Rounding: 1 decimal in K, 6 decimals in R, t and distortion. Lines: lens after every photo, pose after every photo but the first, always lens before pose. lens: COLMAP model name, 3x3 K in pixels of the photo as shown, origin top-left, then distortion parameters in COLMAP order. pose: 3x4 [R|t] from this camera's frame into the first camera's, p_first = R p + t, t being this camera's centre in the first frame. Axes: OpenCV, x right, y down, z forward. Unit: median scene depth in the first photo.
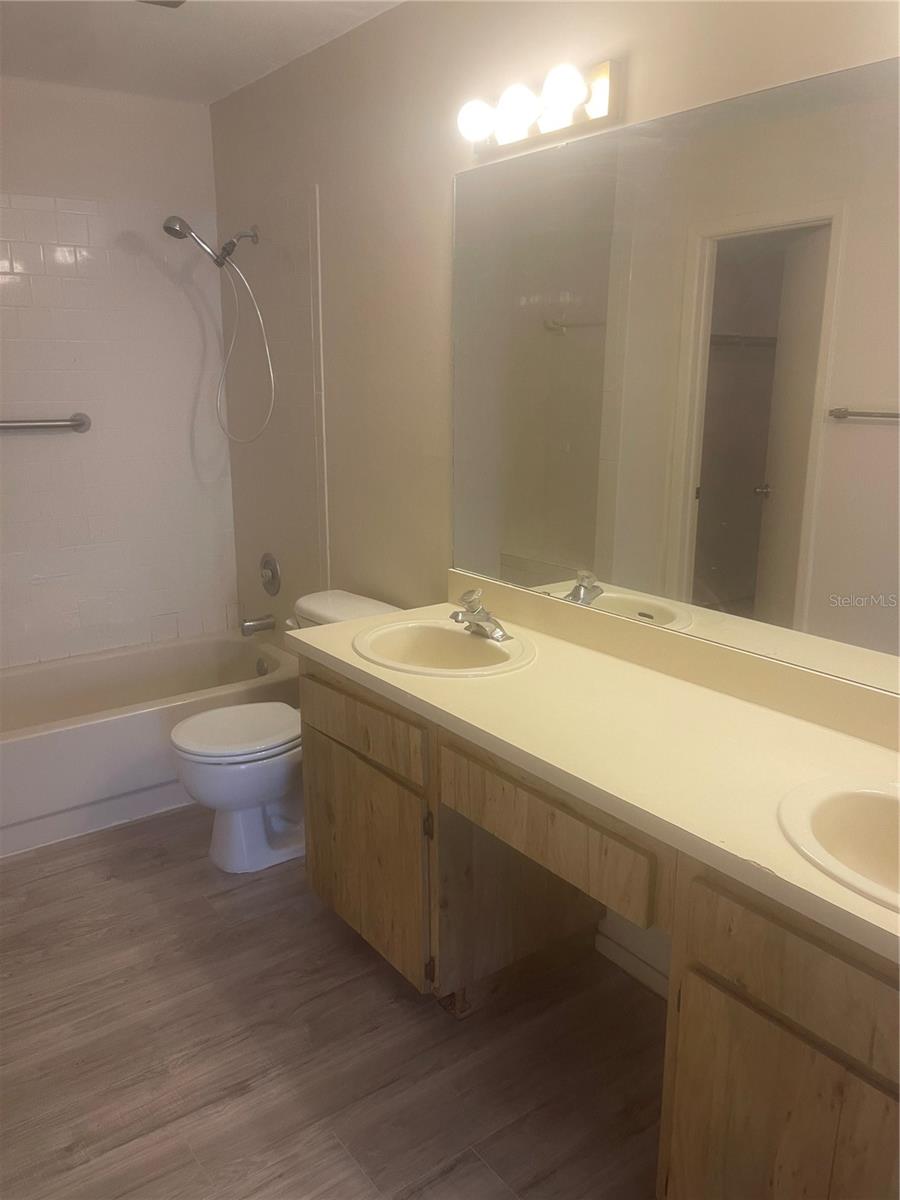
lens RADIAL K [[911.2, 0, 453.5], [0, 911.2, 606.5], [0, 0, 1]] dist [0.032062, -0.023870]
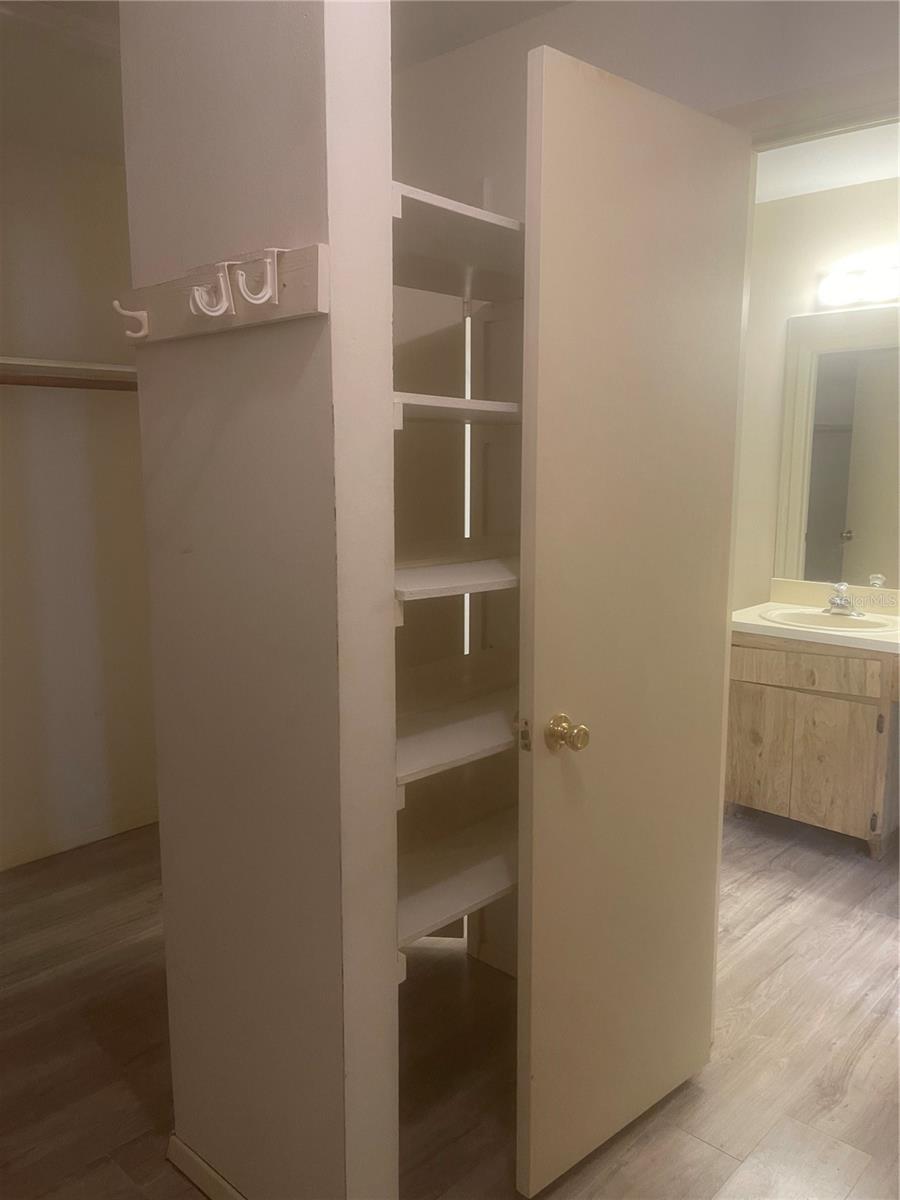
lens RADIAL K [[911.2, 0, 448.5], [0, 911.2, 596.9], [0, 0, 1]] dist [0.032062, -0.023870]
pose [[0.986846, -0.023548, 0.159939, -0.753040], [0.038215, 0.995275, -0.089258, 0.099321], [-0.157081, 0.094196, 0.983083, -0.346416]]
